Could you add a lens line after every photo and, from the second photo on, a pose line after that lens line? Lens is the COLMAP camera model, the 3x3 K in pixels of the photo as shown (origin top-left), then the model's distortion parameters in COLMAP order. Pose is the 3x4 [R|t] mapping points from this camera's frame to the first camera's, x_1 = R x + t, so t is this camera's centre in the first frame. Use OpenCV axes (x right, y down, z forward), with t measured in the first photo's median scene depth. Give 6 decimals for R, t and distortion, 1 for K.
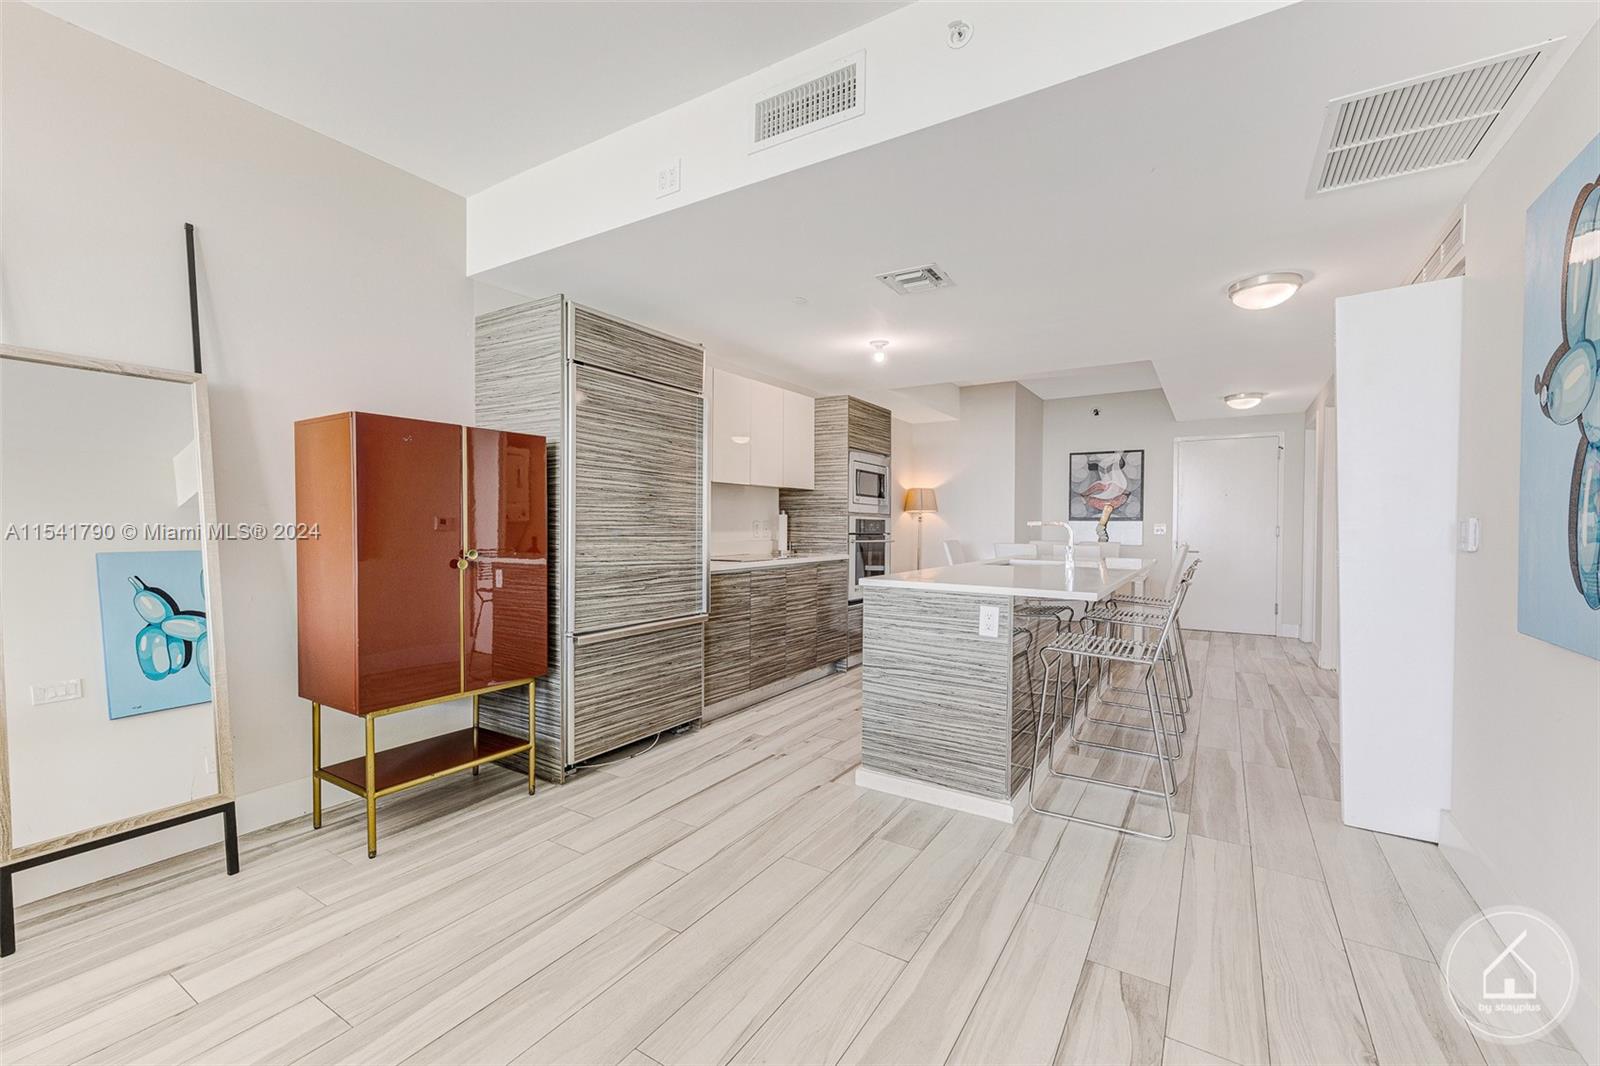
lens RADIAL K [[678.4, 0, 800.0], [0, 678.4, 533.0], [0, 0, 1]] dist [0.001880, -0.000940]
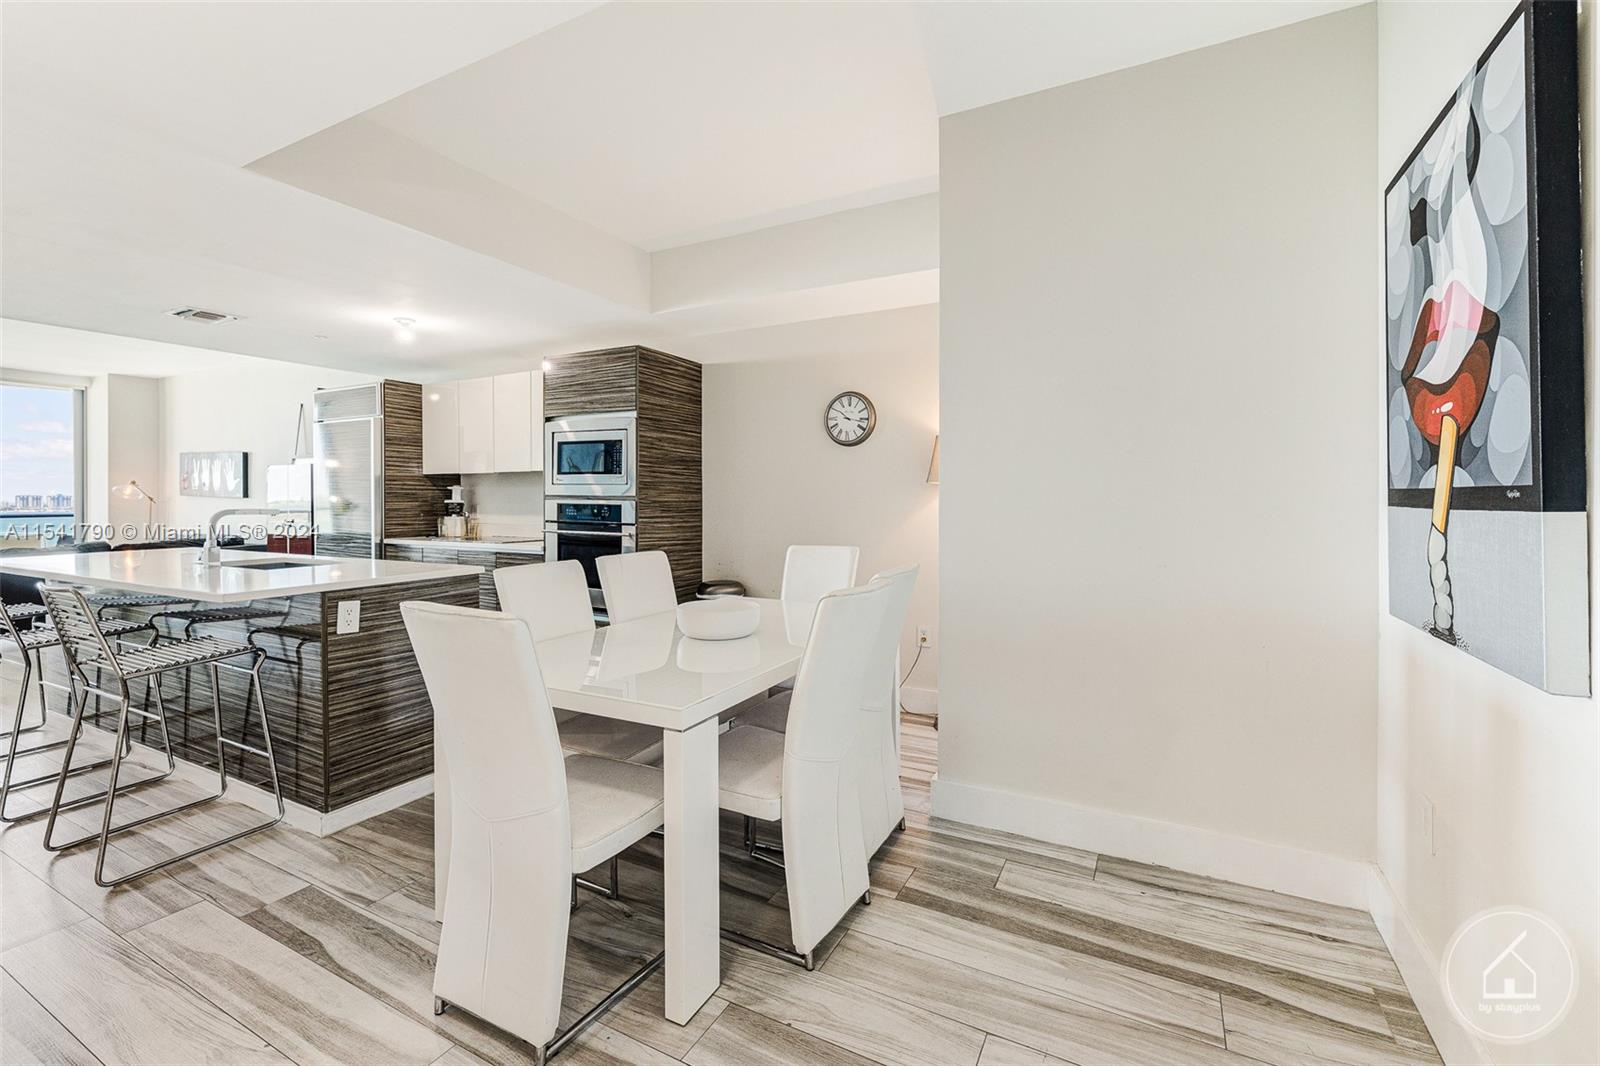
lens RADIAL K [[682.2, 0, 803.2], [0, 682.2, 501.8], [0, 0, 1]] dist [0.000598, -0.000001]
pose [[0.074395, 0.001349, -0.997228, 0.911101], [-0.013342, 0.999911, 0.000357, -0.026855], [0.997140, 0.013279, 0.074407, 1.224592]]
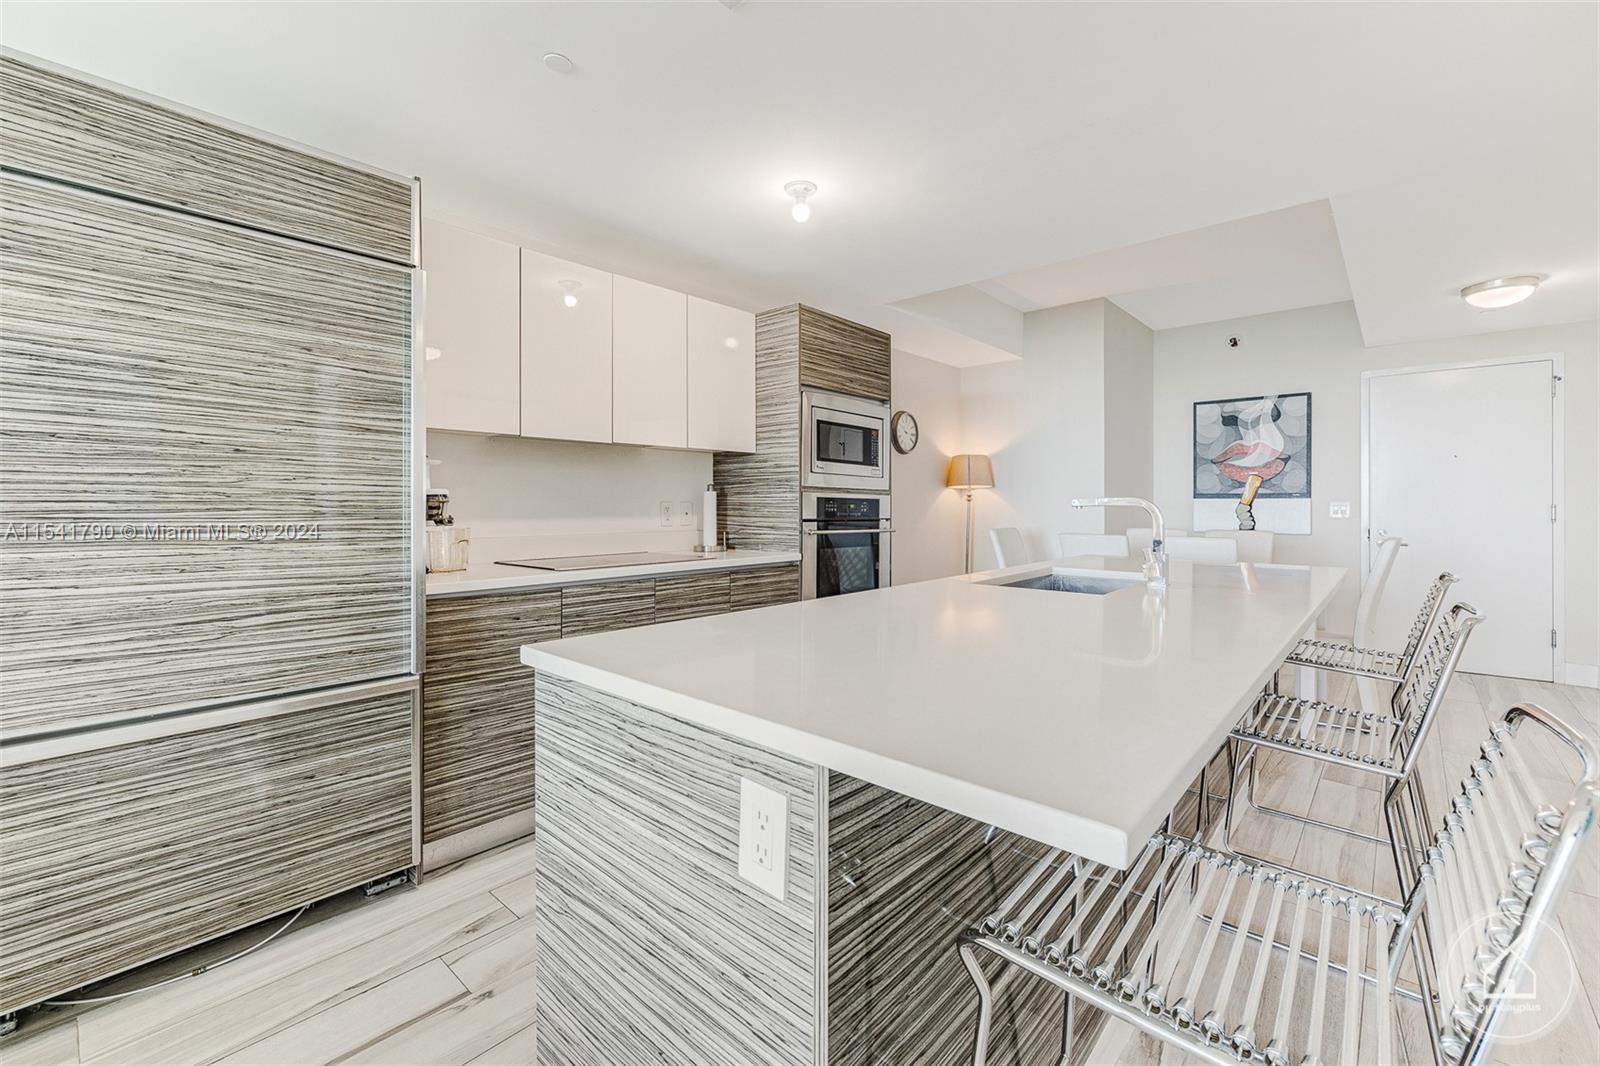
lens RADIAL K [[682.2, 0, 803.2], [0, 682.2, 501.8], [0, 0, 1]] dist [0.000598, -0.000001]
pose [[0.985999, -0.005705, -0.166651, 0.175837], [0.002680, 0.999828, -0.018367, -0.004572], [0.166727, 0.017663, 0.985845, 0.360546]]
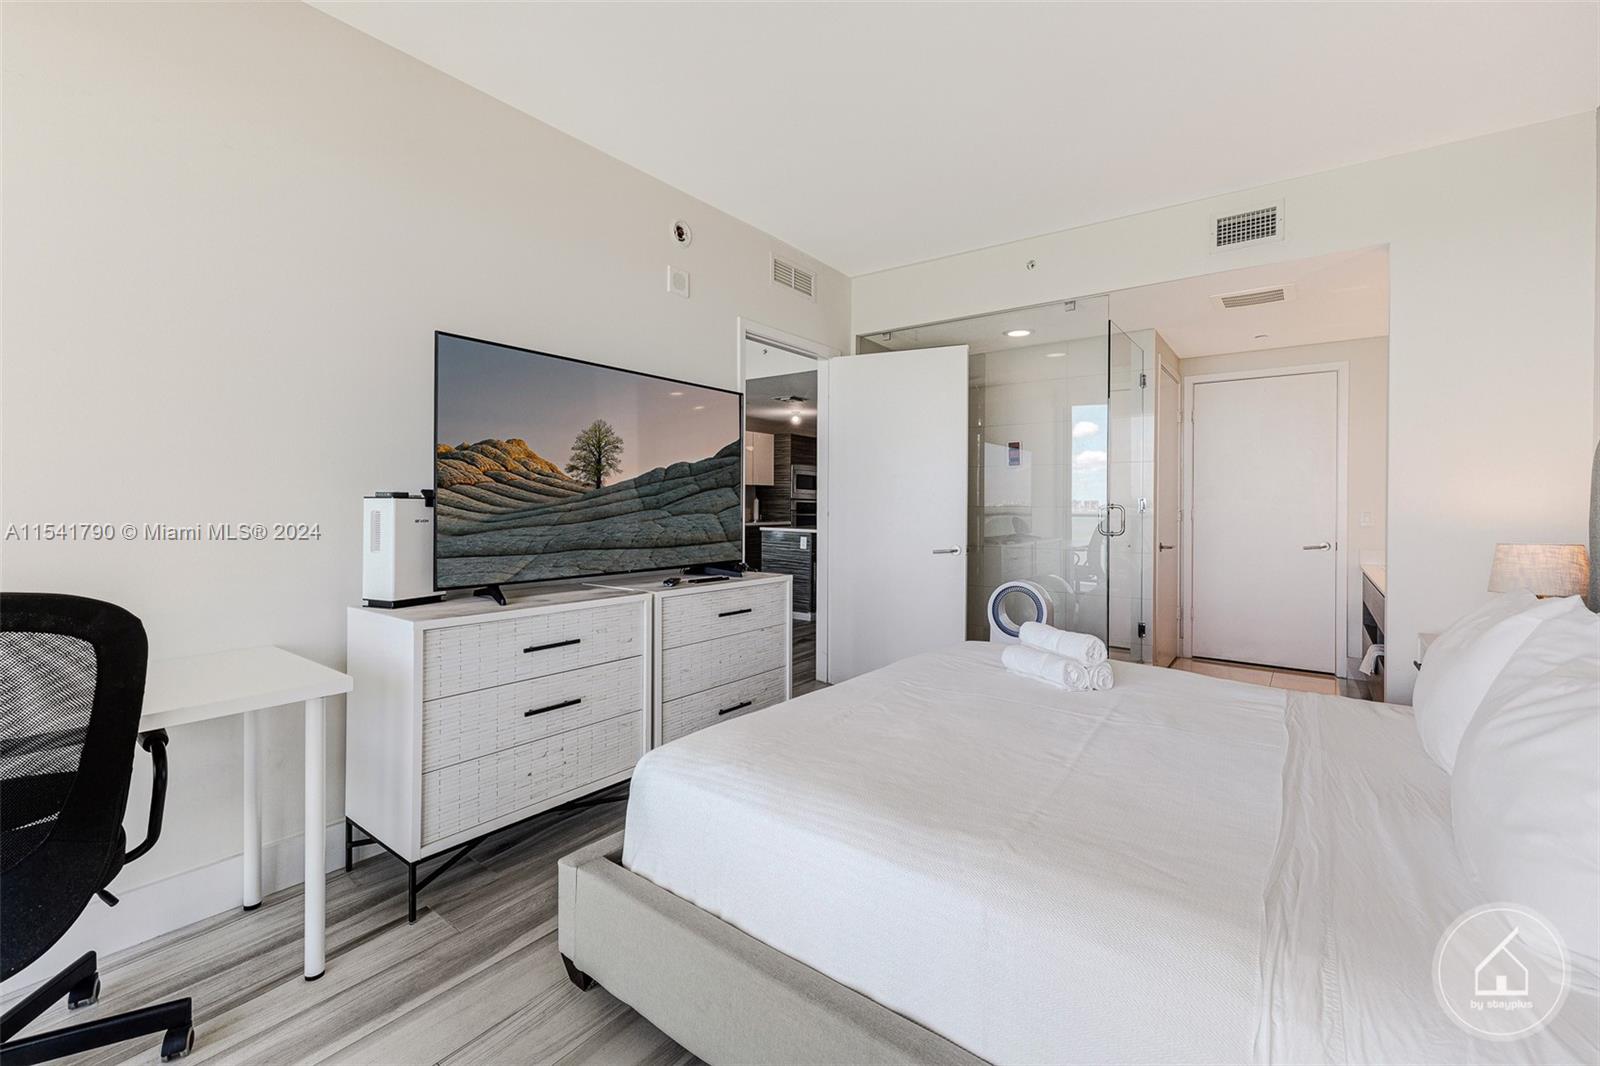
lens RADIAL K [[682.2, 0, 803.2], [0, 682.2, 501.8], [0, 0, 1]] dist [0.000598, -0.000001]
pose [[0.996255, 0.005536, -0.086283, 0.251337], [-0.007258, 0.999781, -0.019649, 0.013764], [0.086155, 0.020201, 0.996077, -0.773121]]
